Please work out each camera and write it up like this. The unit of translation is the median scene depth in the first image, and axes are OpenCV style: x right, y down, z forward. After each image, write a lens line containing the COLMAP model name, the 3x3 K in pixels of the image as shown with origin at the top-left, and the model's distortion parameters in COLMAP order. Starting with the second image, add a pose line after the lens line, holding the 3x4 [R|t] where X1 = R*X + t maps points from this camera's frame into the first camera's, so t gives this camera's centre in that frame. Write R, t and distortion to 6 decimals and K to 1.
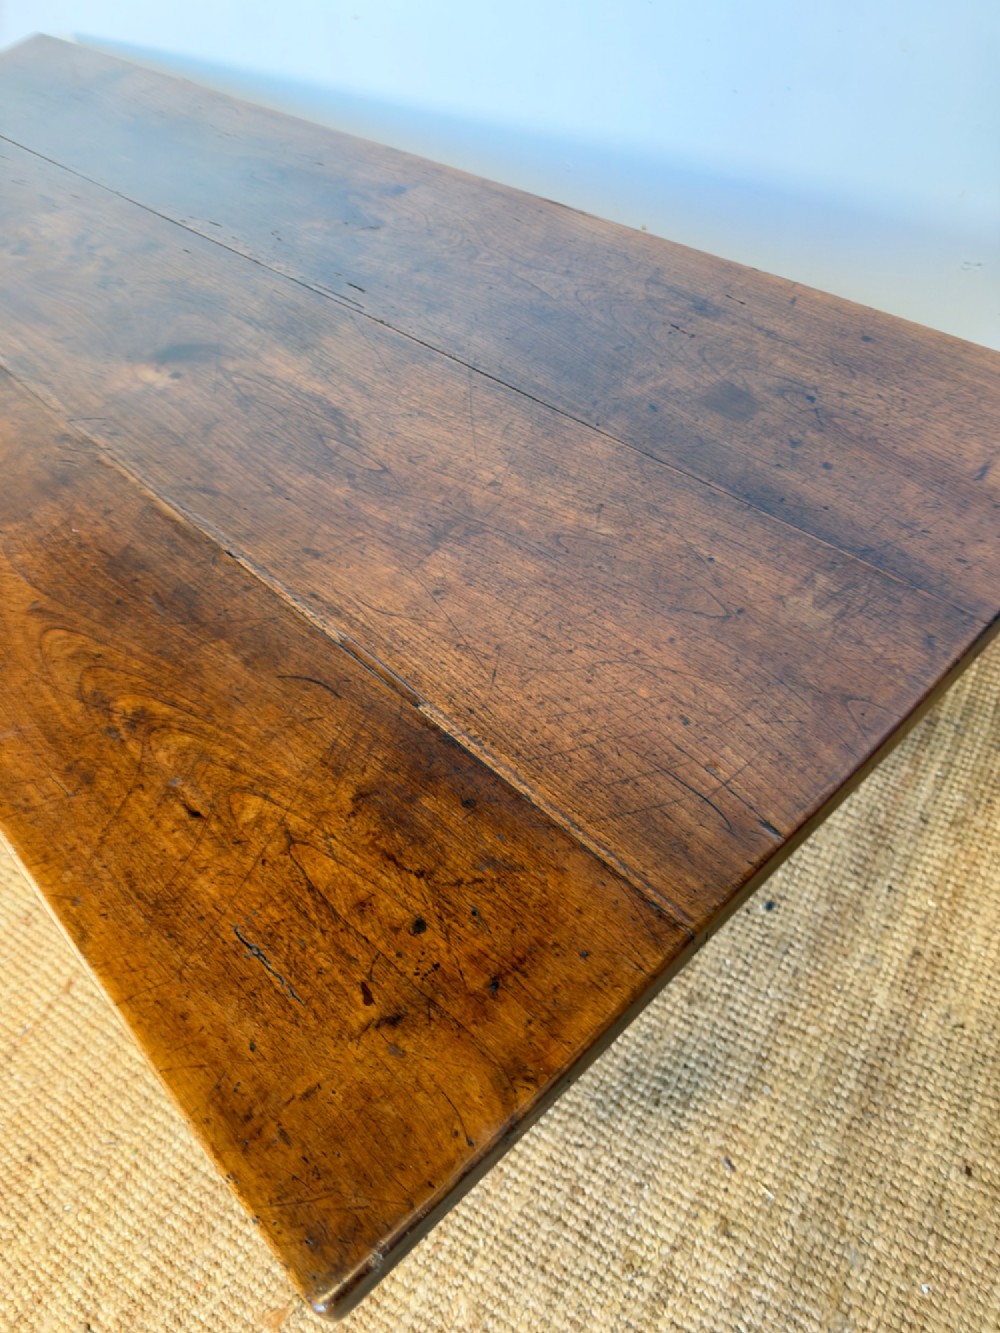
lens RADIAL K [[977.6, 0, 494.1], [0, 977.6, 684.7], [0, 0, 1]] dist [-0.015486, -0.002337]
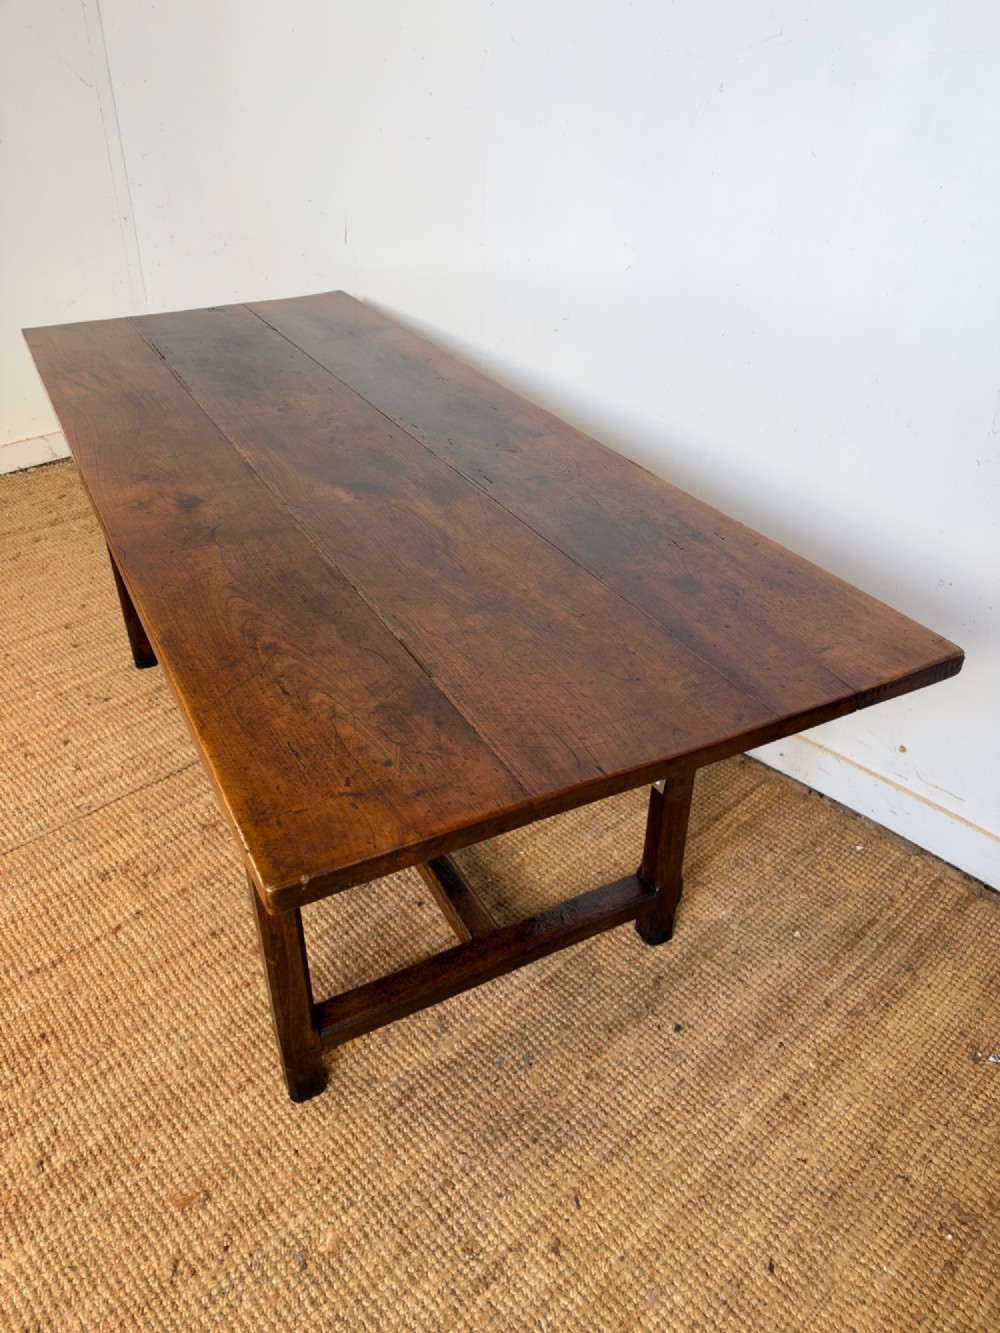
lens RADIAL K [[977.6, 0, 500.6], [0, 977.6, 673.6], [0, 0, 1]] dist [-0.015486, -0.002337]
pose [[0.955528, 0.261876, -0.135600, 0.147309], [-0.289140, 0.922387, -0.256125, 0.232324], [0.058003, 0.283942, 0.957086, -0.332477]]
